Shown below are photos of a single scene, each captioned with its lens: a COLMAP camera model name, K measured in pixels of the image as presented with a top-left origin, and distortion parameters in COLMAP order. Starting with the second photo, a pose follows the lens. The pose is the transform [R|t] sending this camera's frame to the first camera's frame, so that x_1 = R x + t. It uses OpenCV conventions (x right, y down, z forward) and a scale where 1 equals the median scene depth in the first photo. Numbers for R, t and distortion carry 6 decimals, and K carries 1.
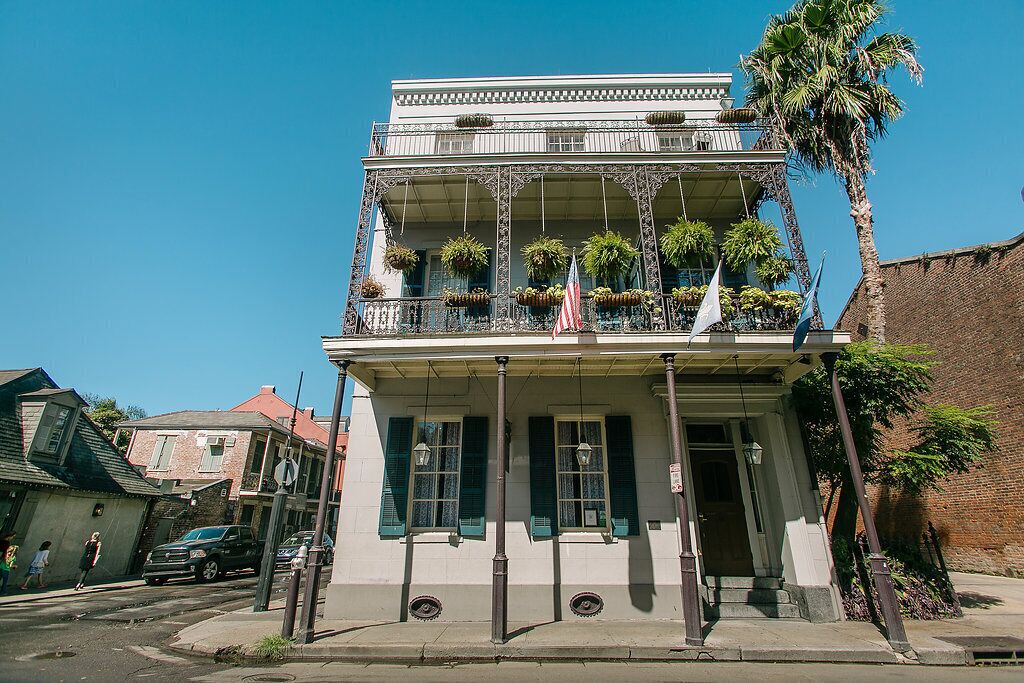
lens RADIAL K [[504.0, 0, 512.0], [0, 504.0, 341.5], [0, 0, 1]] dist [-0.004159, 0.000153]
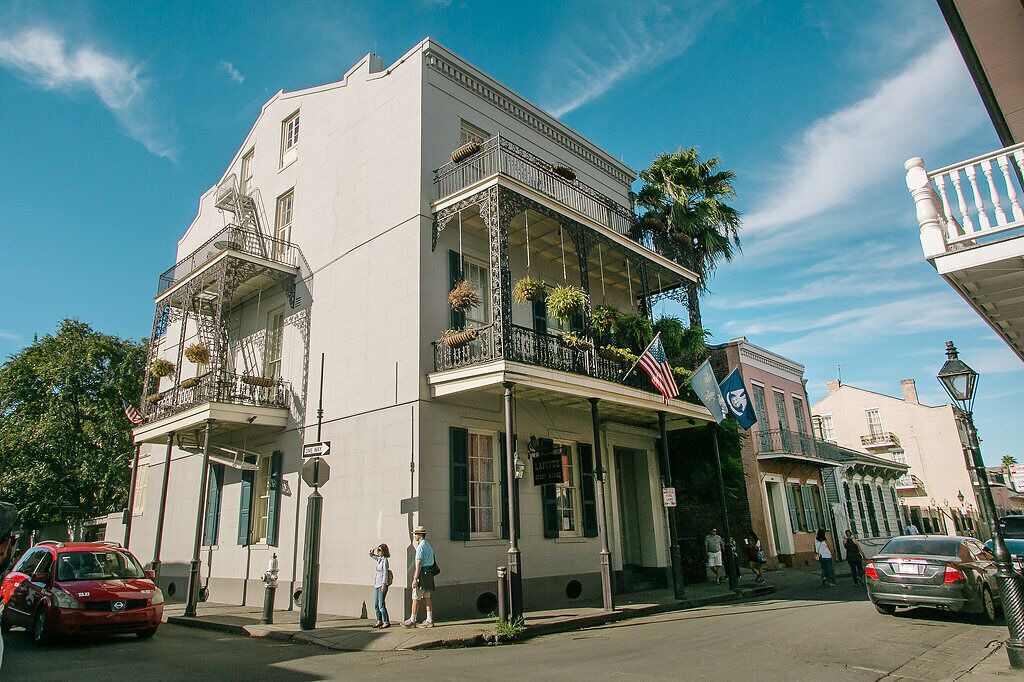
lens RADIAL K [[672.6, 0, 512.0], [0, 672.6, 341.0], [0, 0, 1]] dist [-0.001790, 0.000083]
pose [[0.671078, 0.189724, 0.716700, -1.320047], [-0.240349, 0.970166, -0.031771, -0.003243], [-0.701346, -0.150937, 0.696657, 0.002445]]
